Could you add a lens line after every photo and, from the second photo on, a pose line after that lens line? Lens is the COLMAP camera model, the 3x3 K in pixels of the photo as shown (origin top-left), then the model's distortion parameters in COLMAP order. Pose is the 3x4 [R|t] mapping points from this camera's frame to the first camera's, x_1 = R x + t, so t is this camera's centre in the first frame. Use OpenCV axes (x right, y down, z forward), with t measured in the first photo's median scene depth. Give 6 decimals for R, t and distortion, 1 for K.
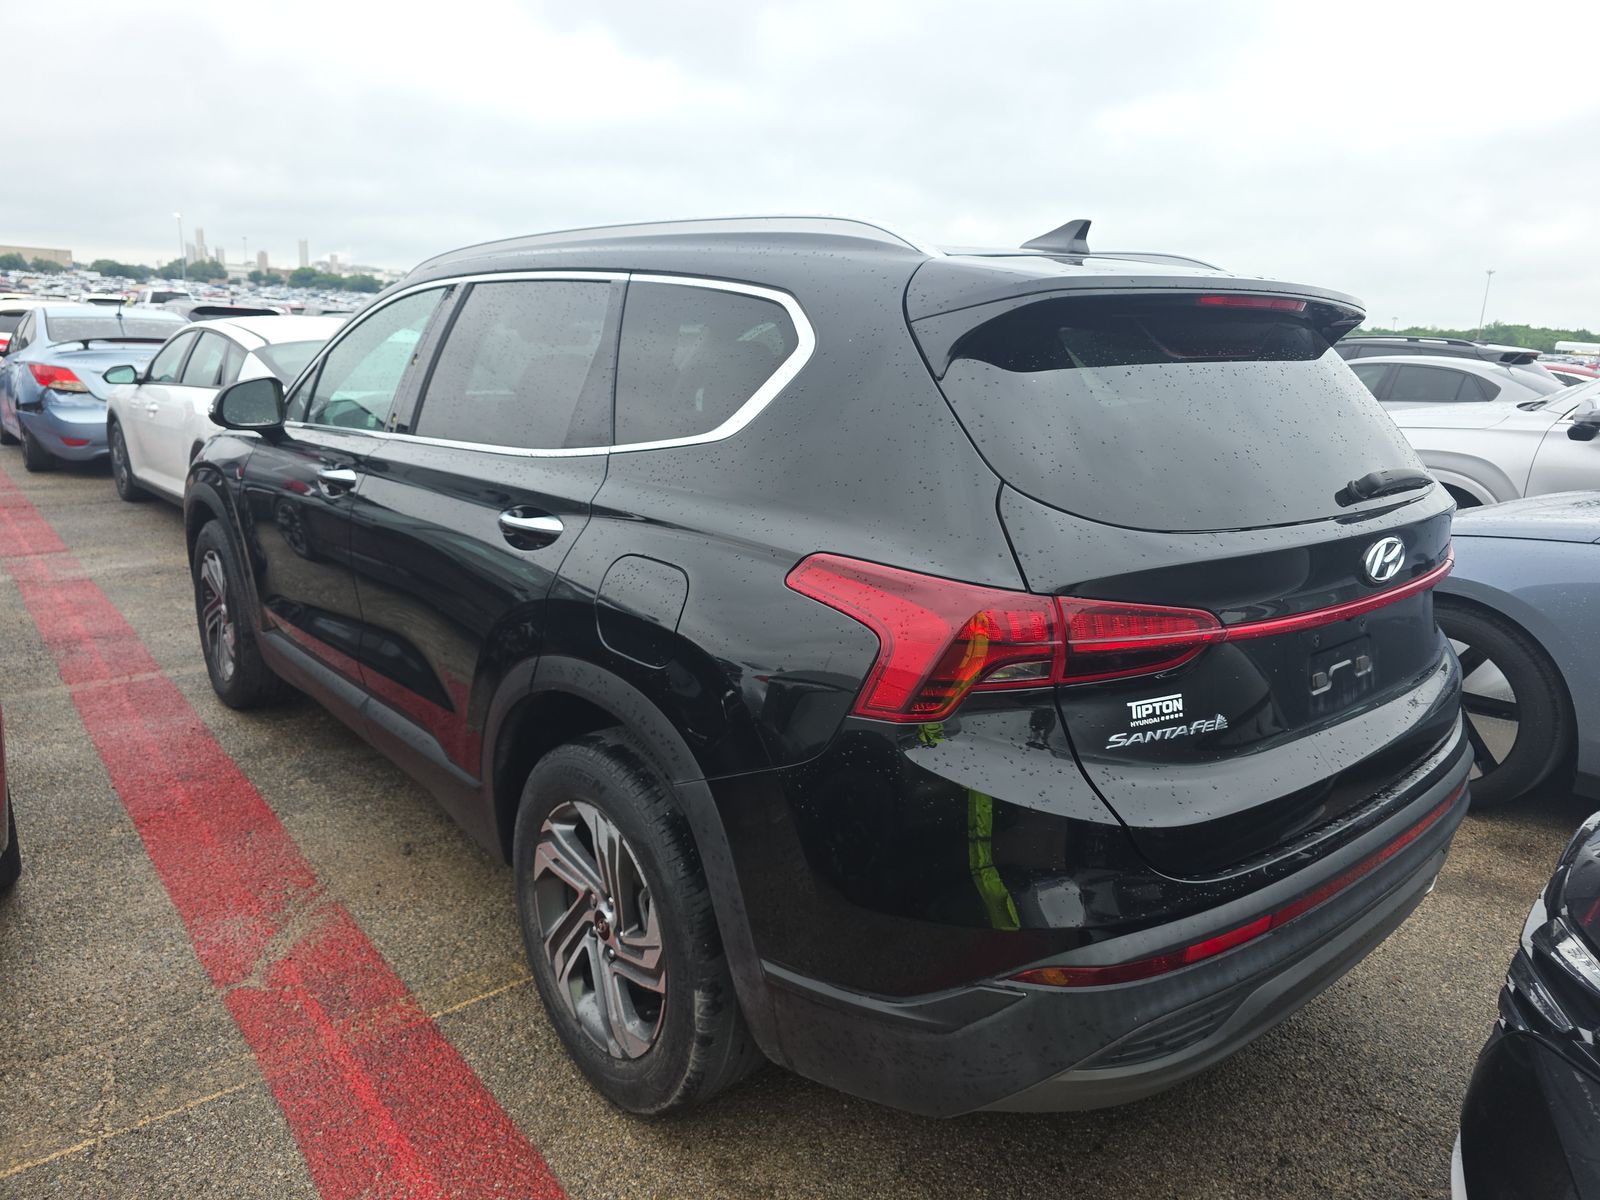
lens RADIAL K [[1082.4, 0, 794.5], [0, 1082.4, 574.3], [0, 0, 1]] dist [0.052572, -0.081916]
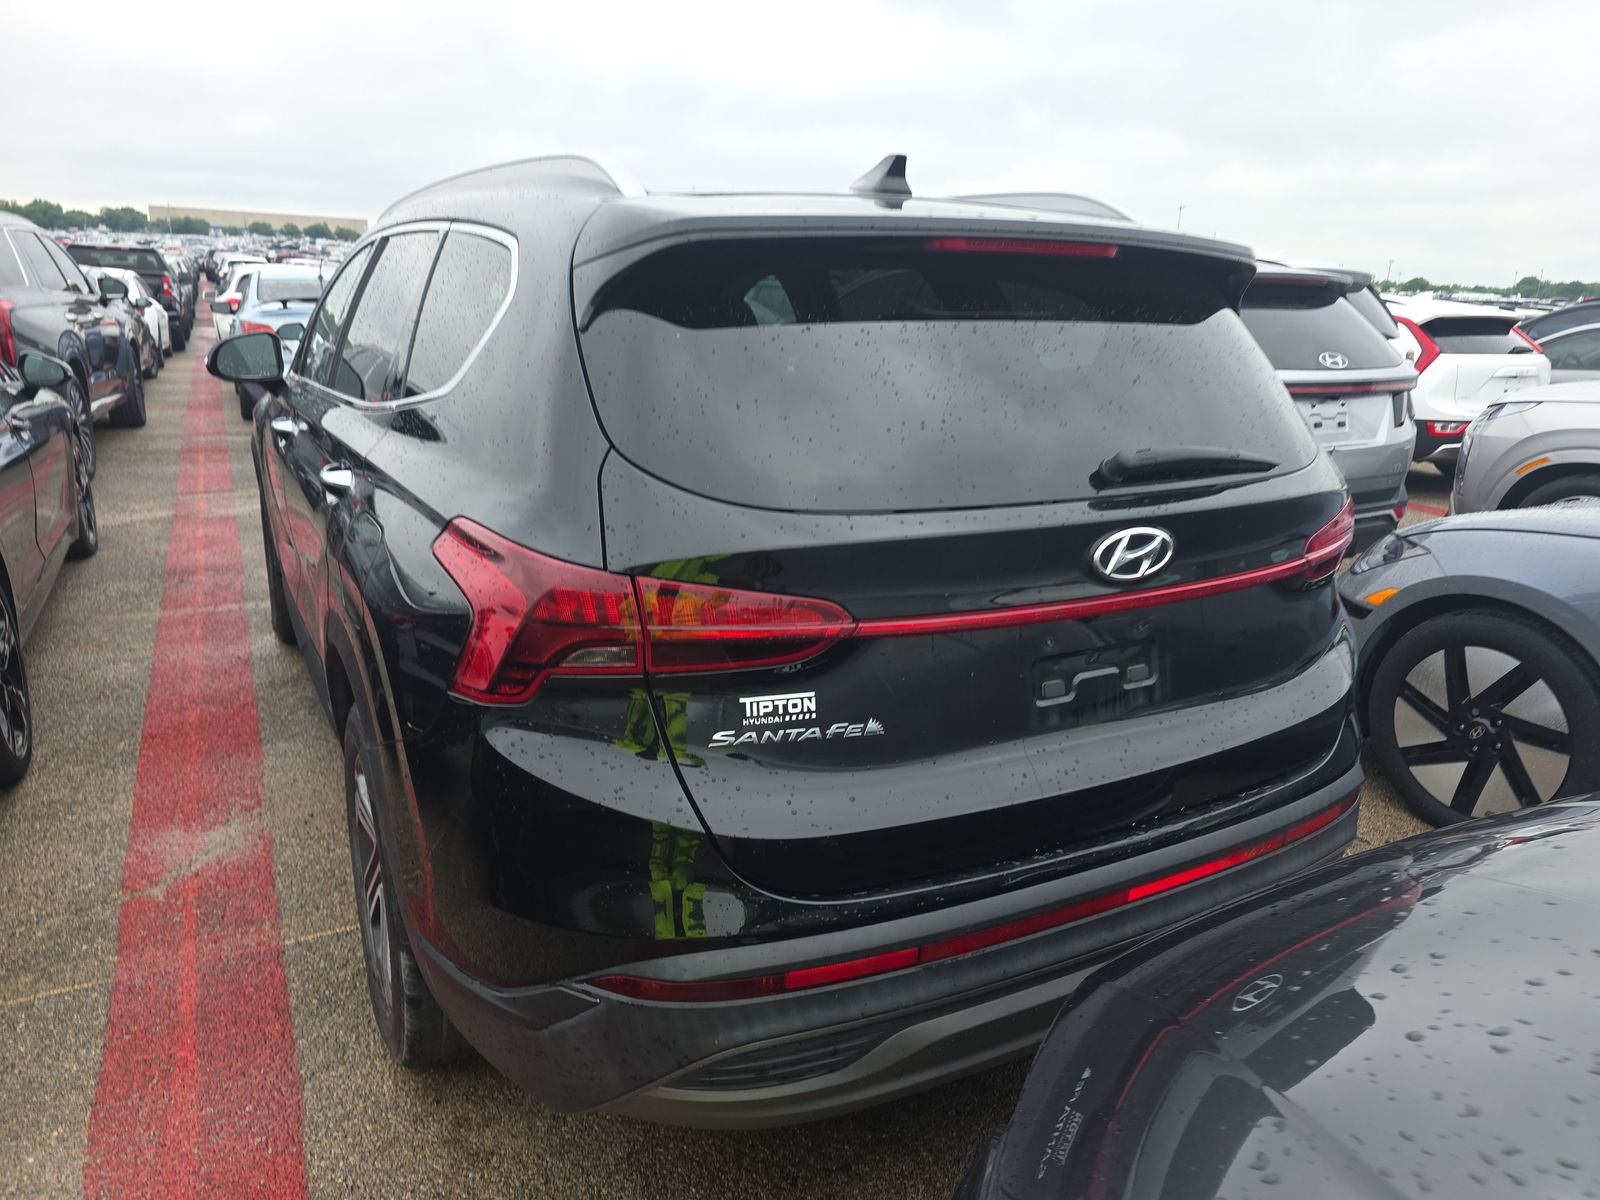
lens RADIAL K [[1064.6, 0, 800.0], [0, 1064.6, 600.0], [0, 0, 1]] dist [0.059098, -0.075482]
pose [[0.977773, 0.057144, -0.201729, 0.514903], [-0.045551, 0.997058, 0.061655, -0.019014], [0.204659, -0.051096, 0.977499, 0.148496]]
